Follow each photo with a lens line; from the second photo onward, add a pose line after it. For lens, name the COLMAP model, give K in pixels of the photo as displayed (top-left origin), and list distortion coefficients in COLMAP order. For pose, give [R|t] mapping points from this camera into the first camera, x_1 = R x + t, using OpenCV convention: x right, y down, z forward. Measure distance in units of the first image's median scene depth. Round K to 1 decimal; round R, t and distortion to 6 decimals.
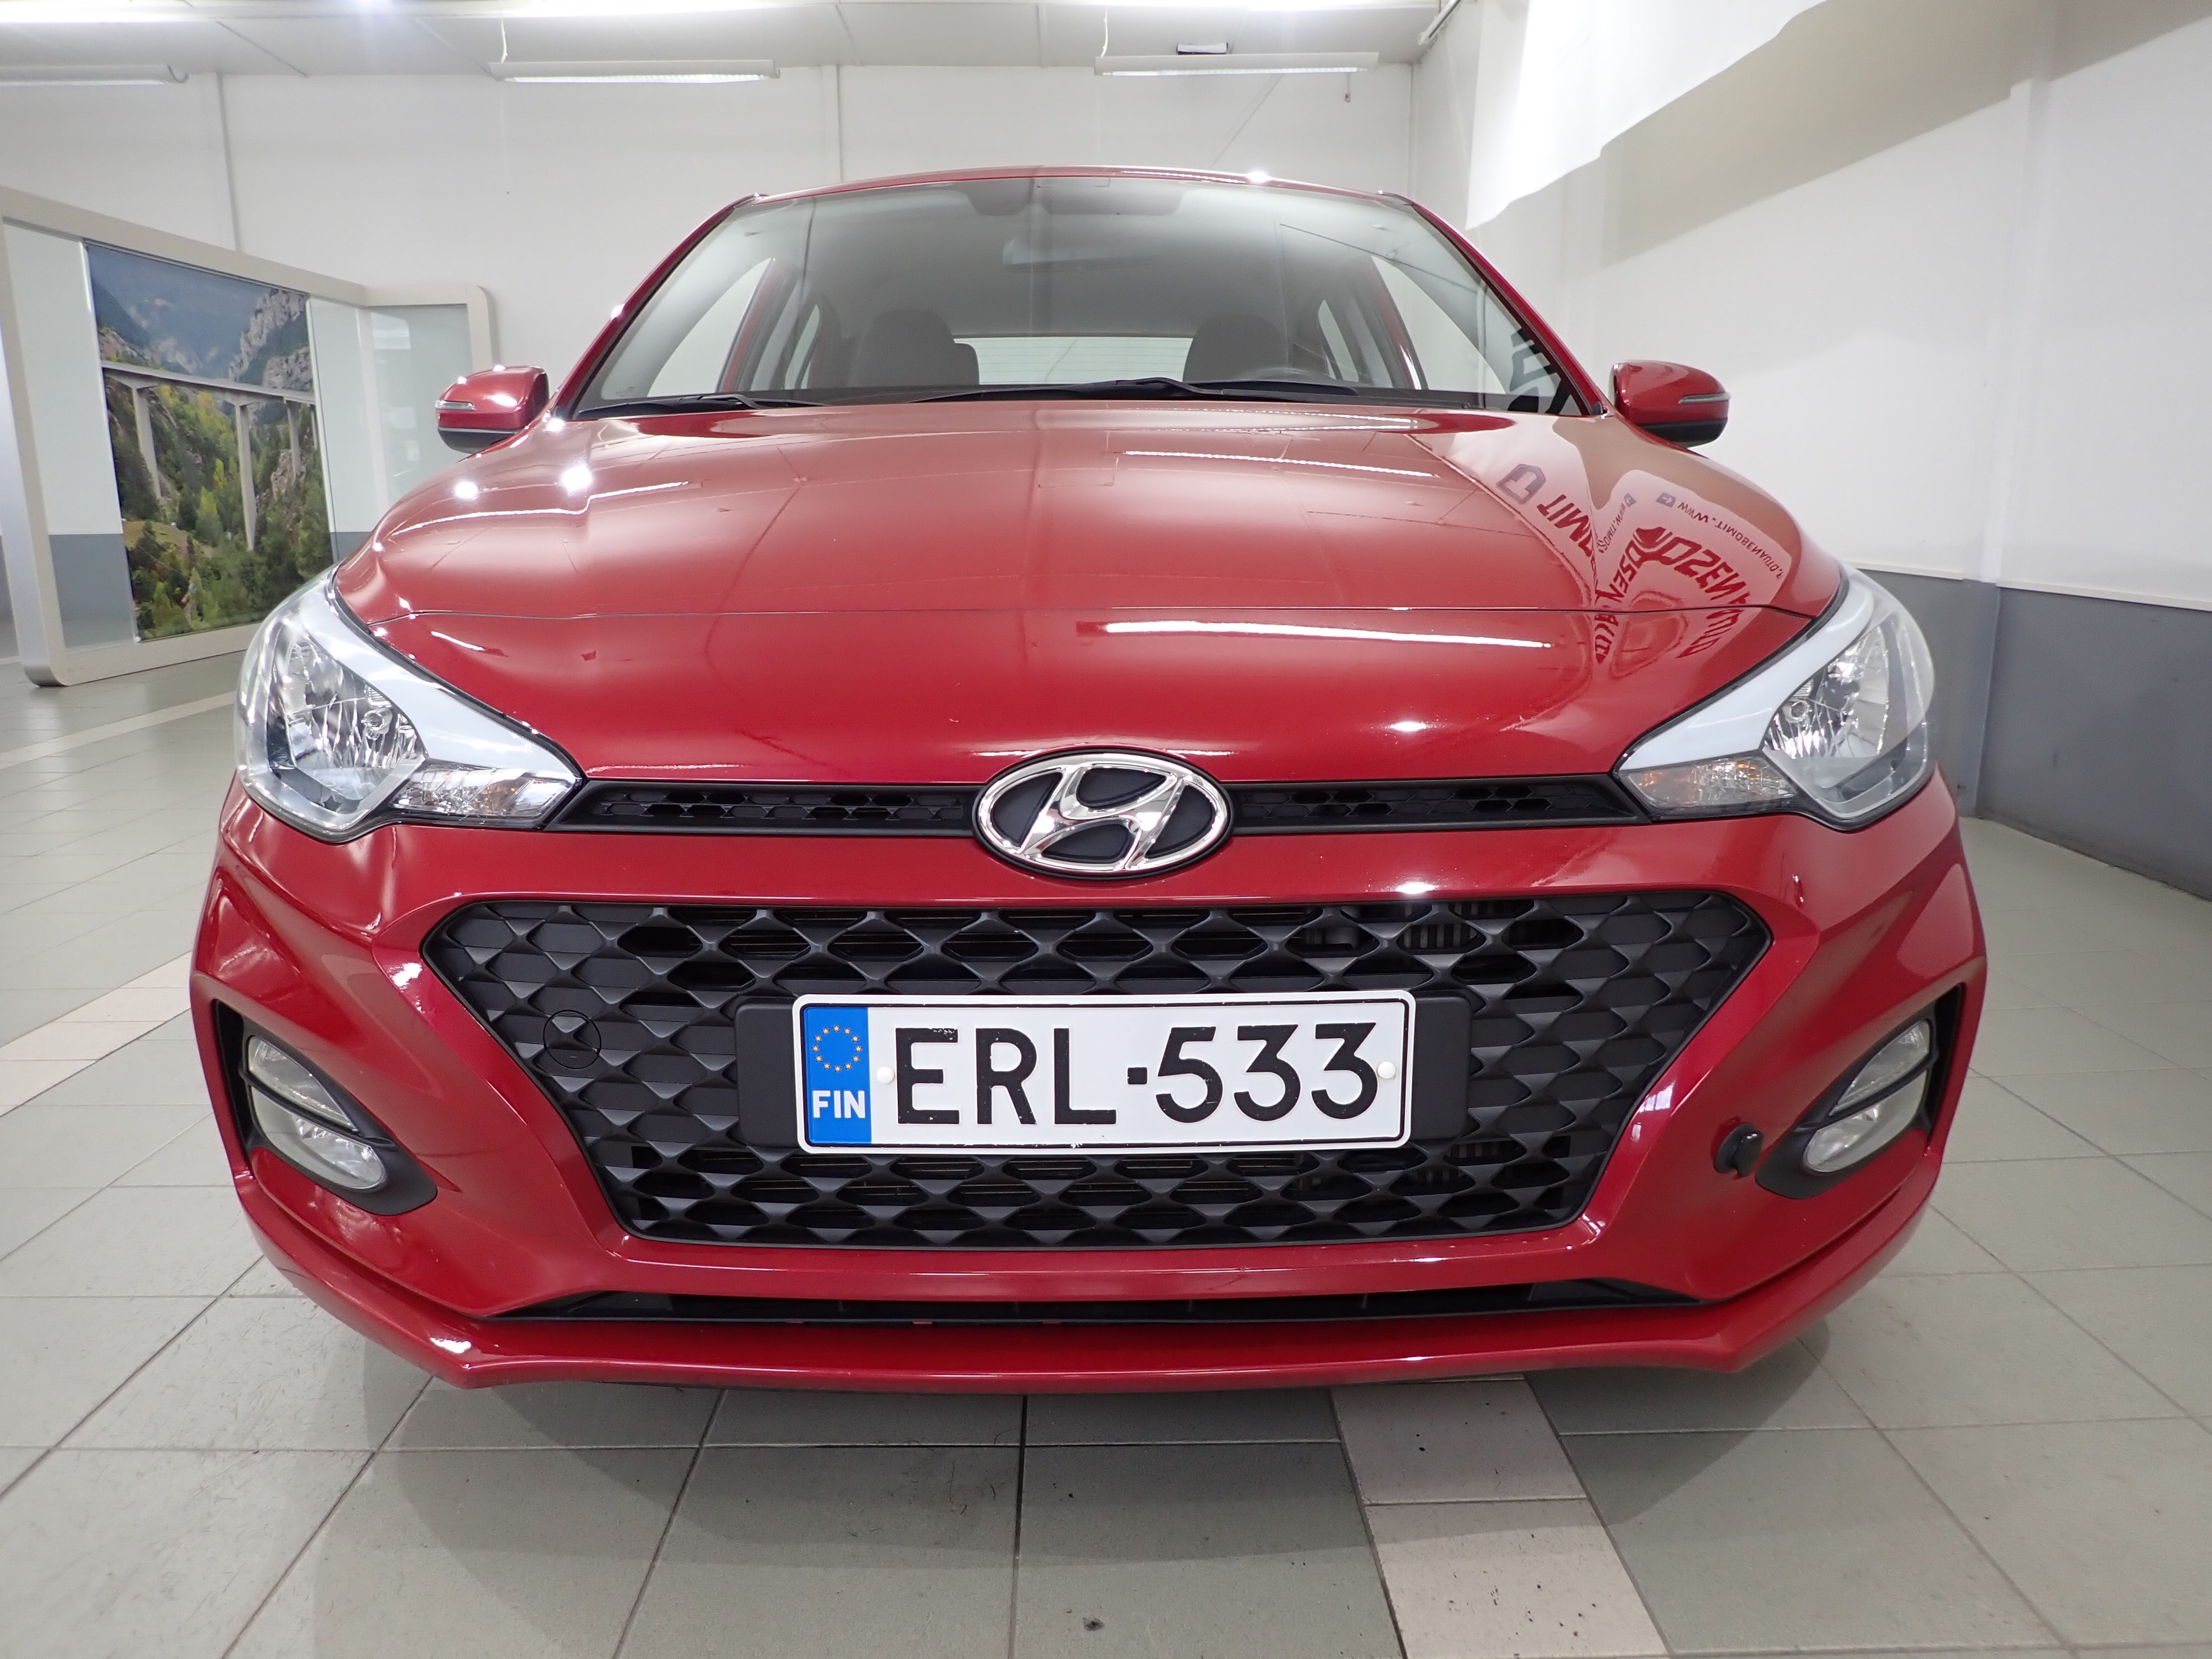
lens RADIAL K [[1625.2, 0, 1091.9], [0, 1625.2, 829.5], [0, 0, 1]] dist [-0.004884, -0.013054]
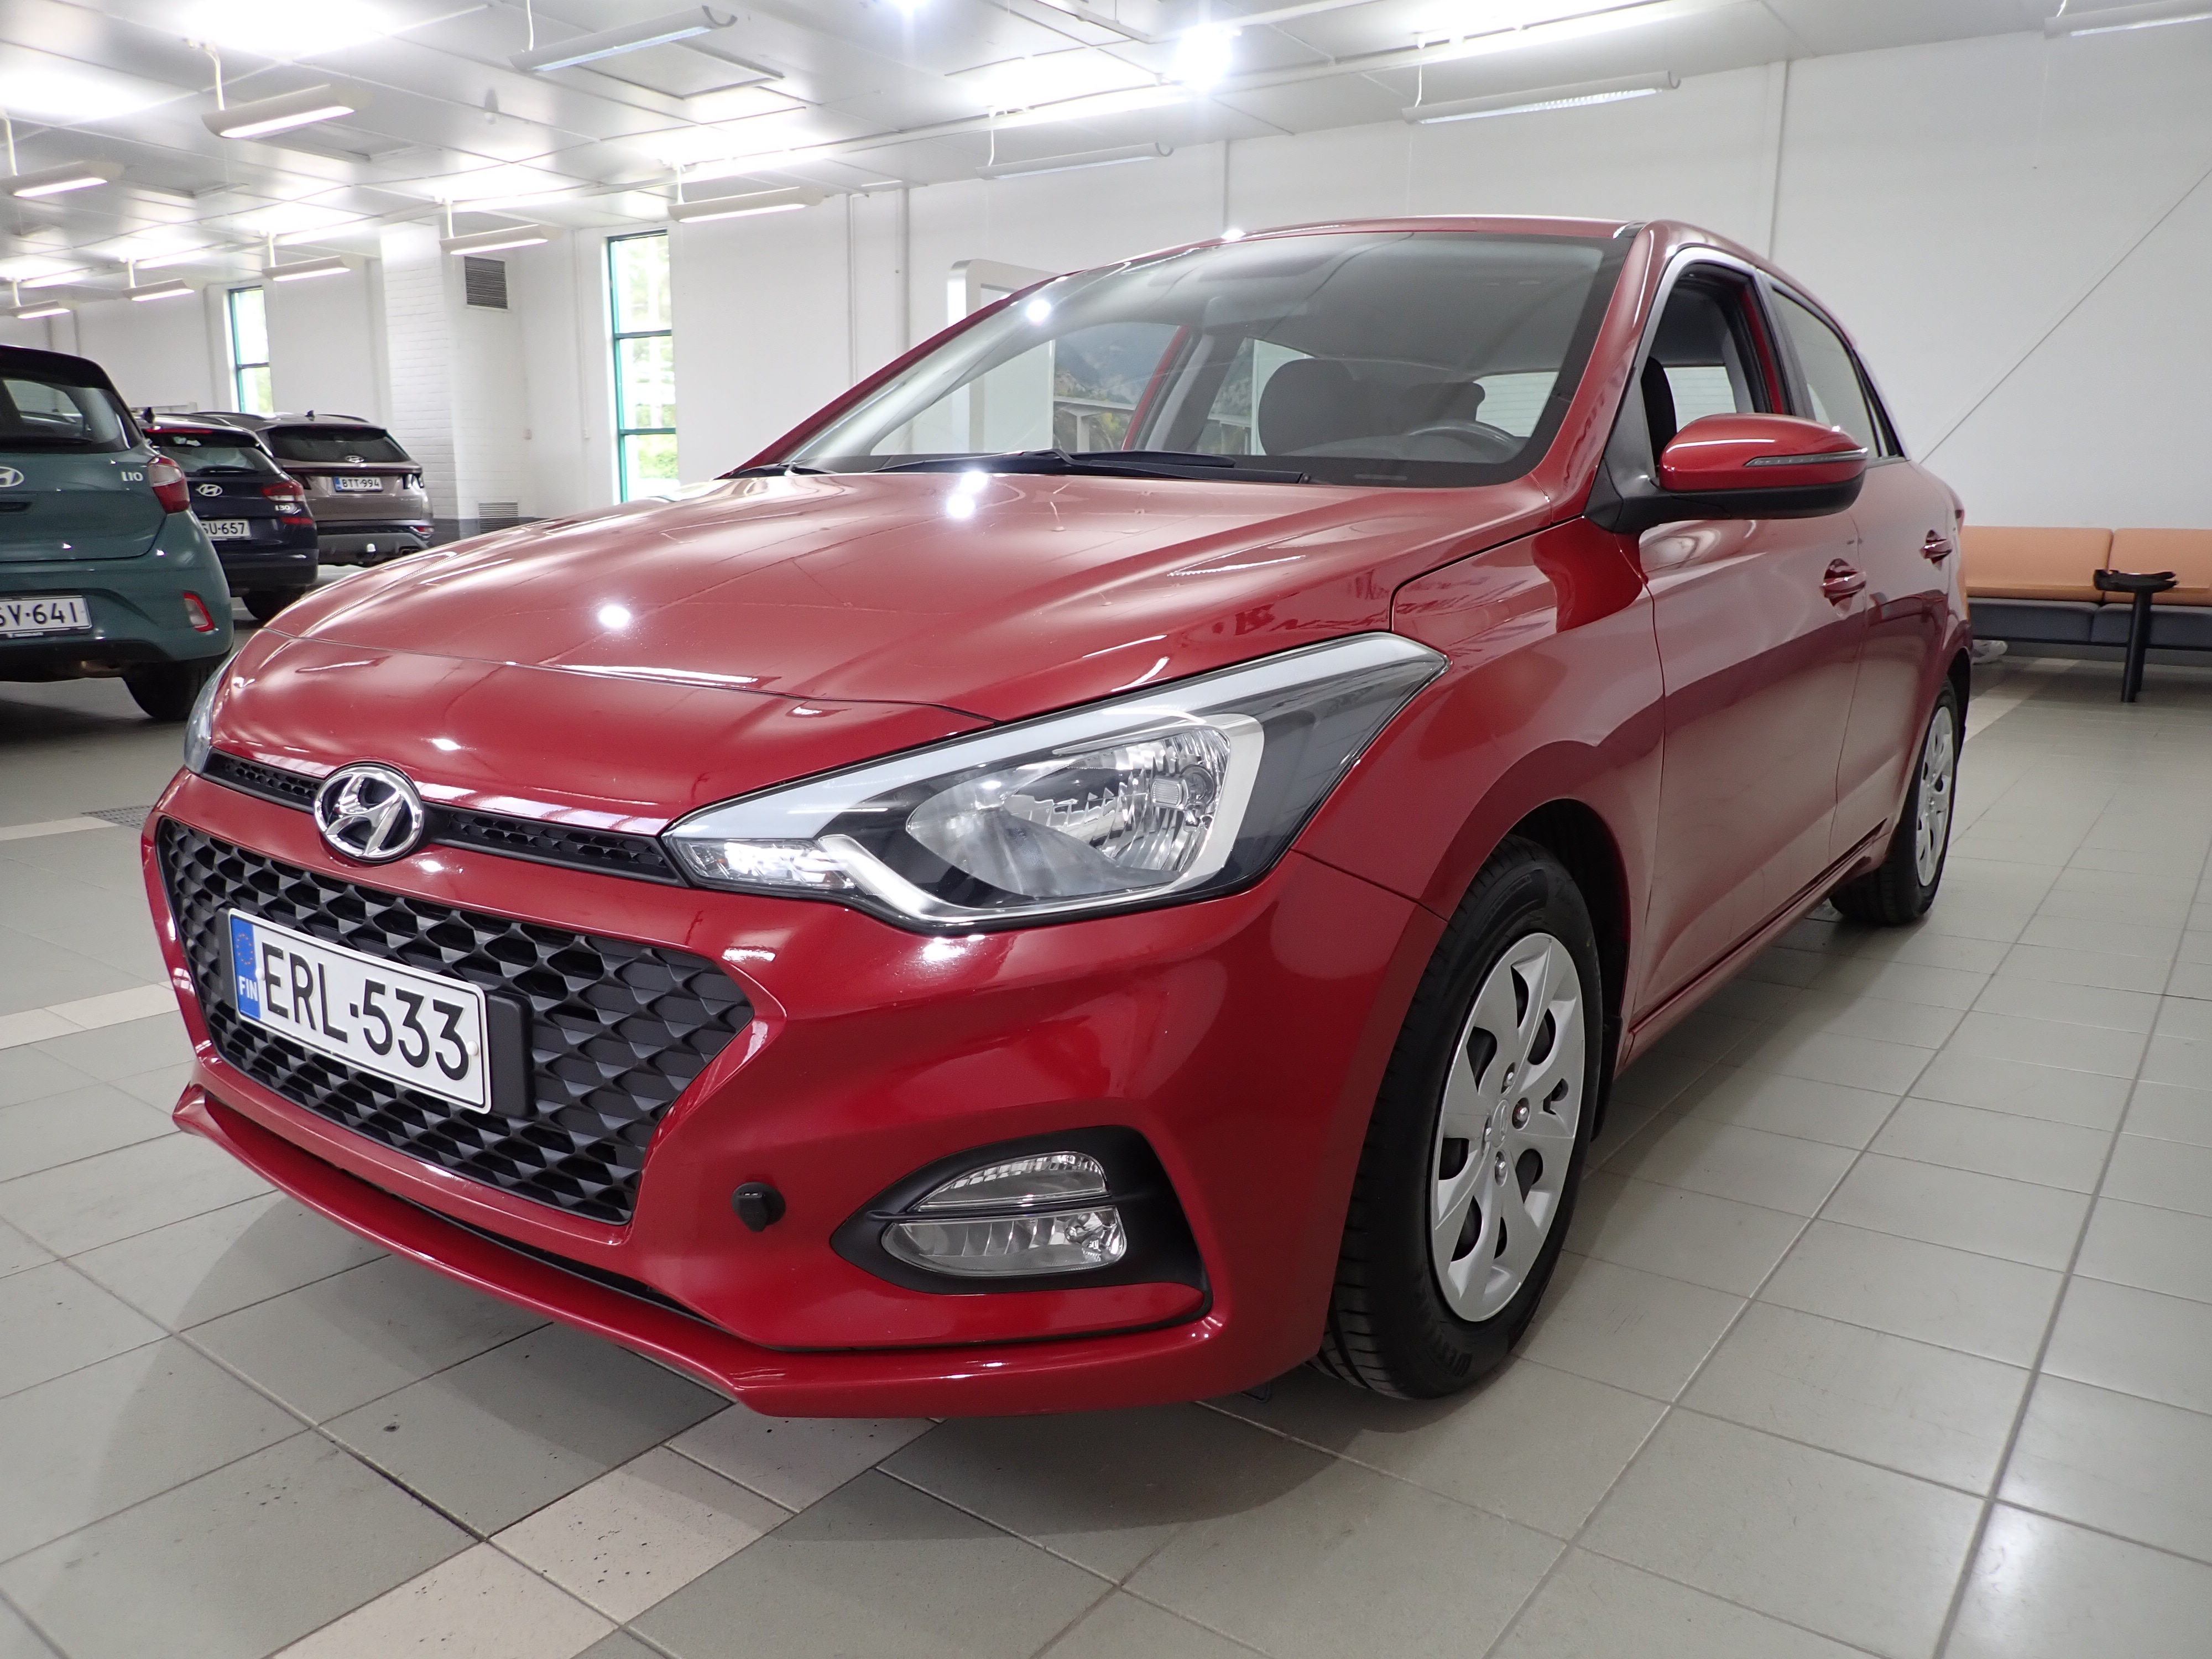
lens RADIAL K [[1618.8, 0, 1110.5], [0, 1618.8, 834.0], [0, 0, 1]] dist [0.006936, -0.009003]
pose [[0.797764, 0.138919, -0.586749, 1.272564], [-0.139390, 0.989229, 0.044692, -0.136048], [0.586637, 0.046133, 0.808535, 0.282663]]
